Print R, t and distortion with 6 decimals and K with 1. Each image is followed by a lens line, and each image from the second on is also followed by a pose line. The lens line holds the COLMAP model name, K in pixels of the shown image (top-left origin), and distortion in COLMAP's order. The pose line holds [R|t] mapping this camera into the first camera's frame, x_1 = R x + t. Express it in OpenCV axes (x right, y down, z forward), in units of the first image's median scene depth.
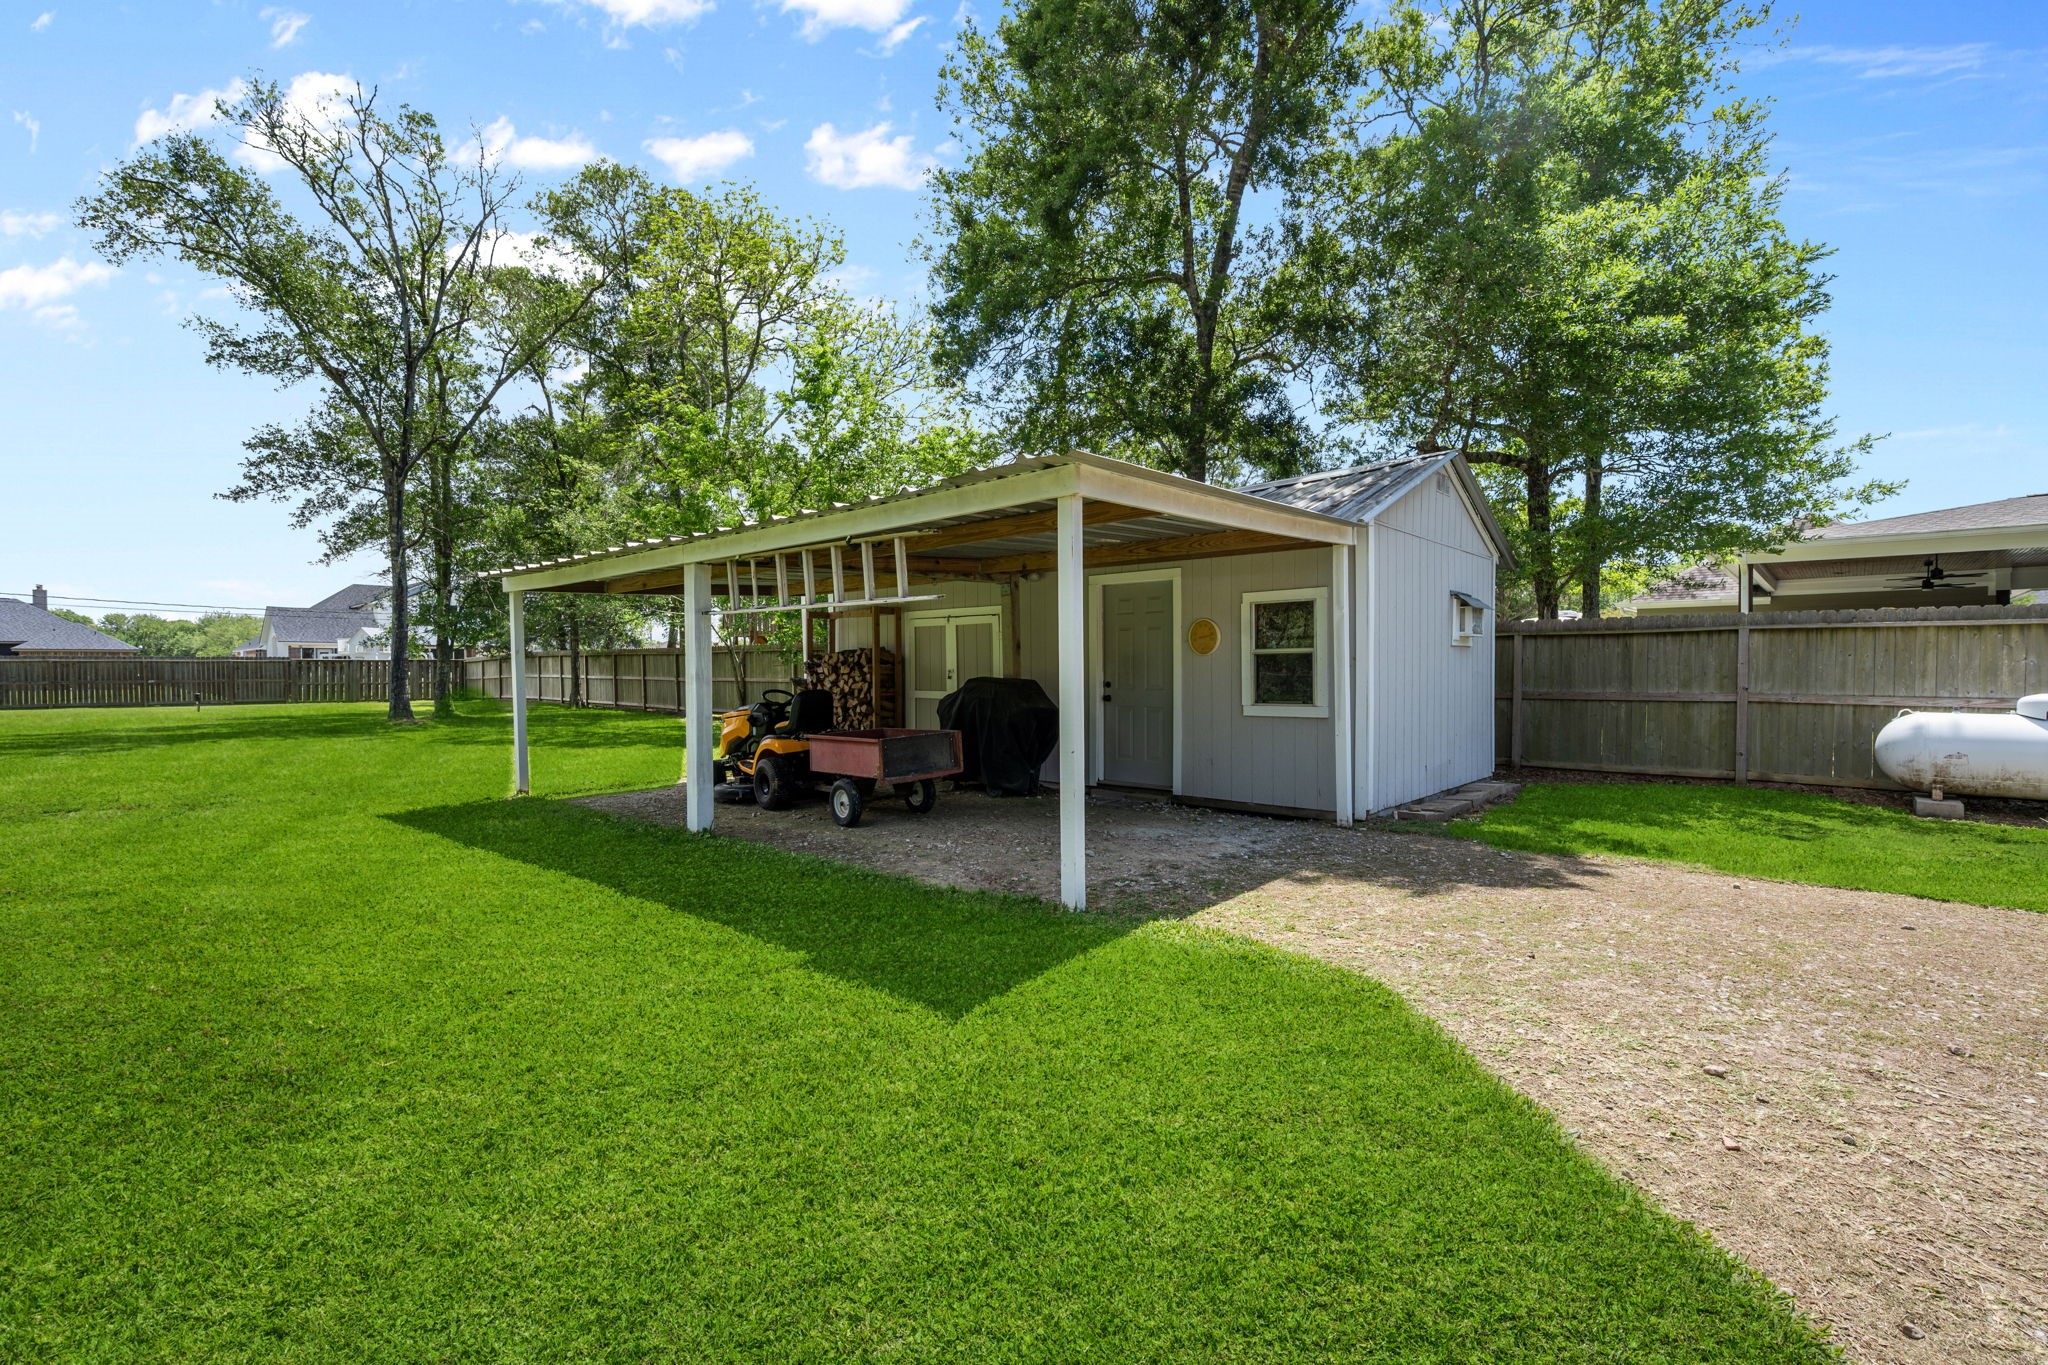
lens RADIAL K [[800.7, 0, 1028.8], [0, 800.7, 675.2], [0, 0, 1]] dist [-0.000695, 0.000093]
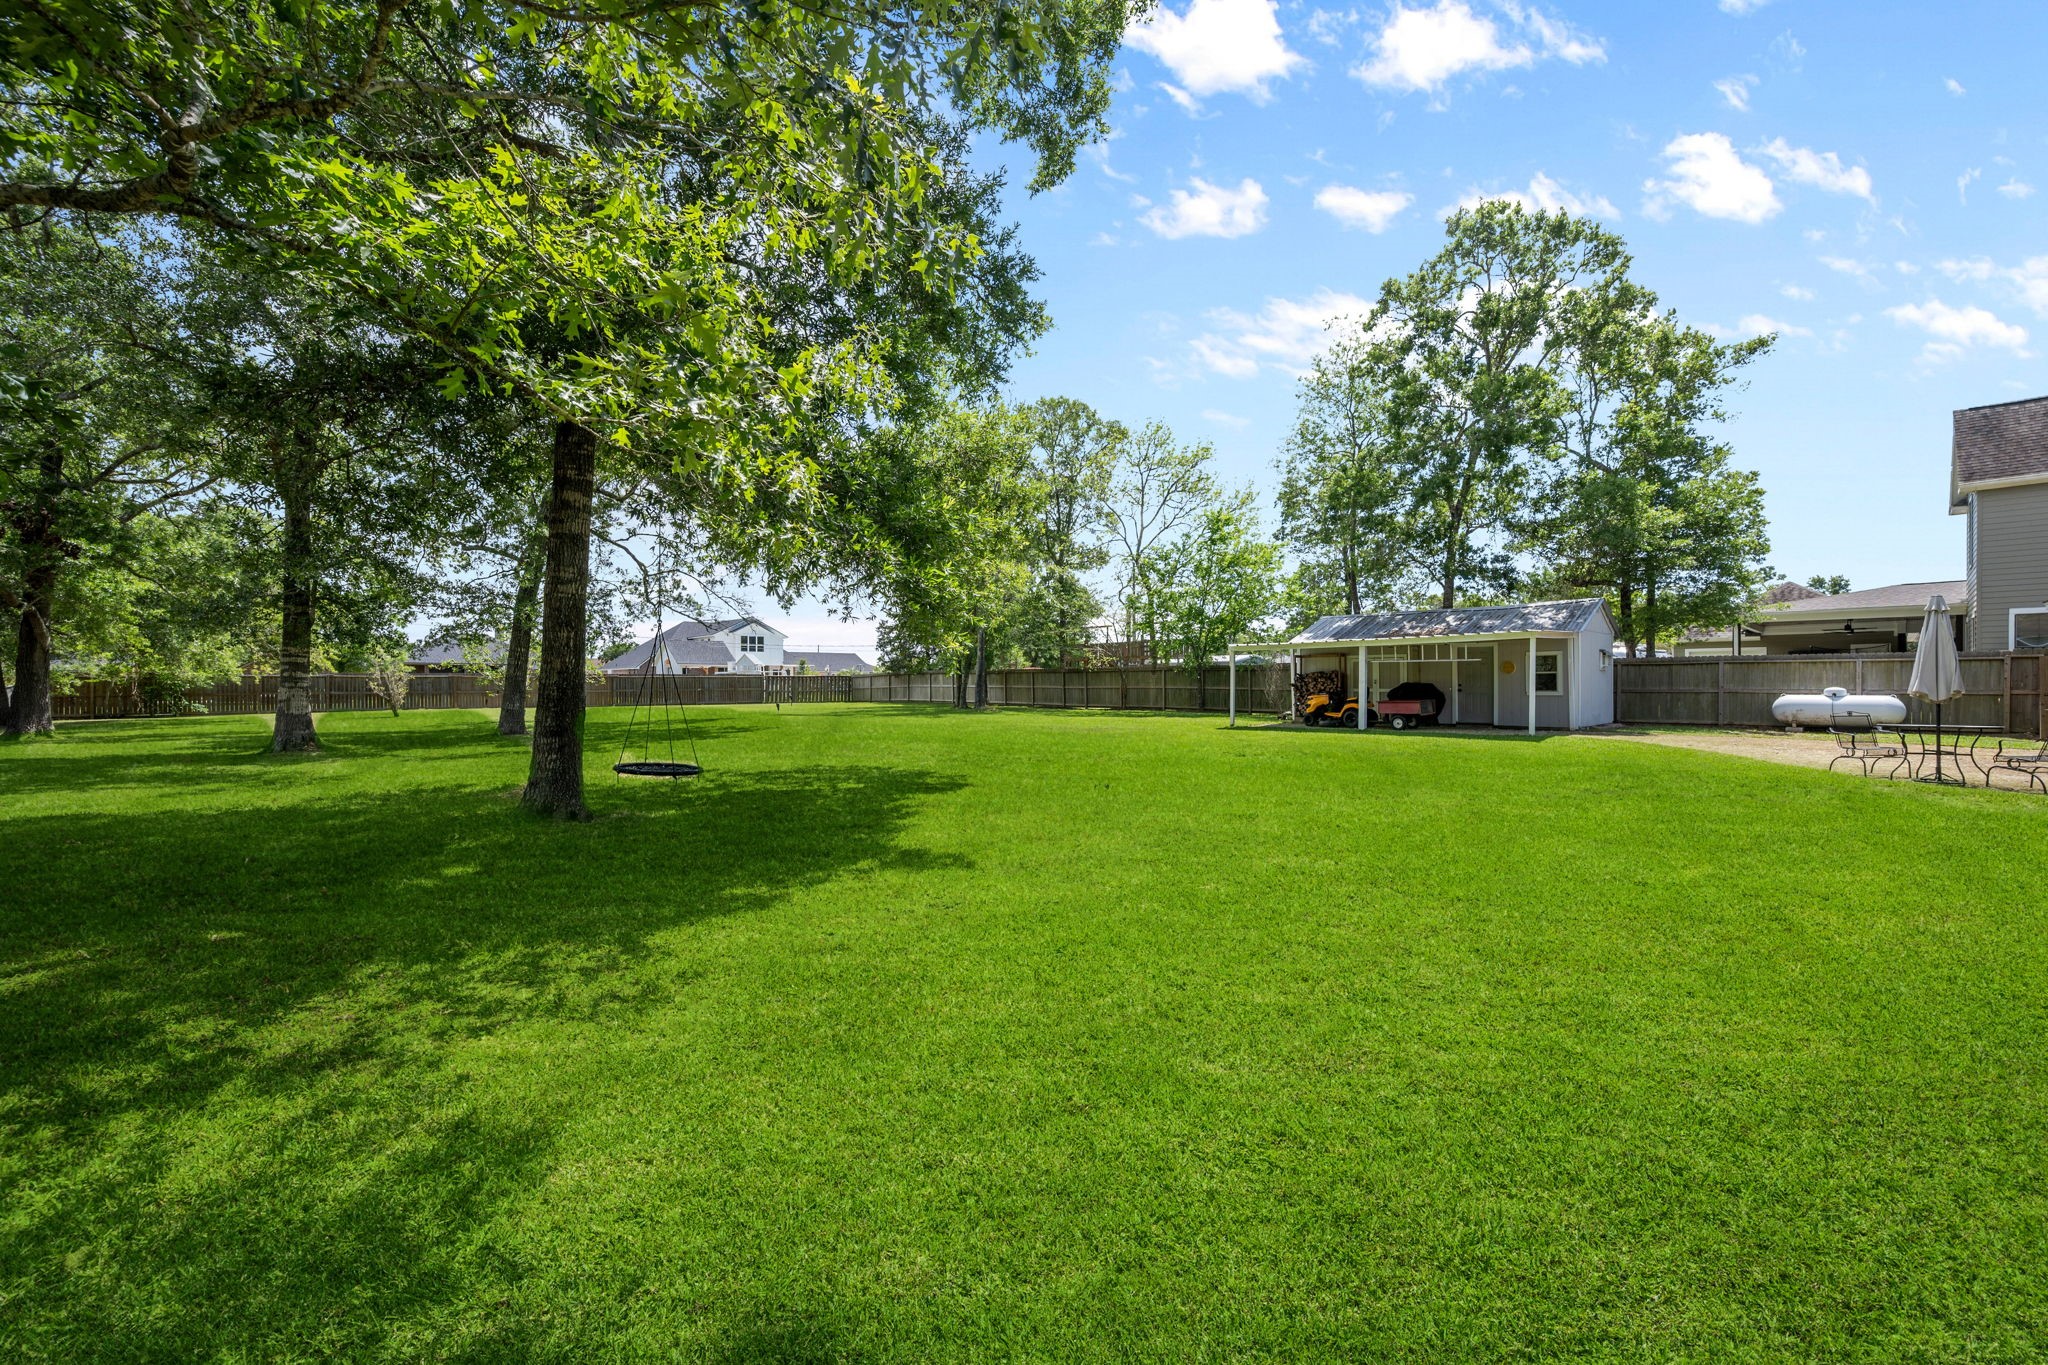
lens RADIAL K [[800.7, 0, 1028.8], [0, 800.7, 675.2], [0, 0, 1]] dist [-0.000695, 0.000093]
pose [[0.998453, -0.006766, -0.055190, -1.135575], [0.006043, 0.999894, -0.013248, 0.005601], [0.055274, 0.012894, 0.998388, -1.655683]]
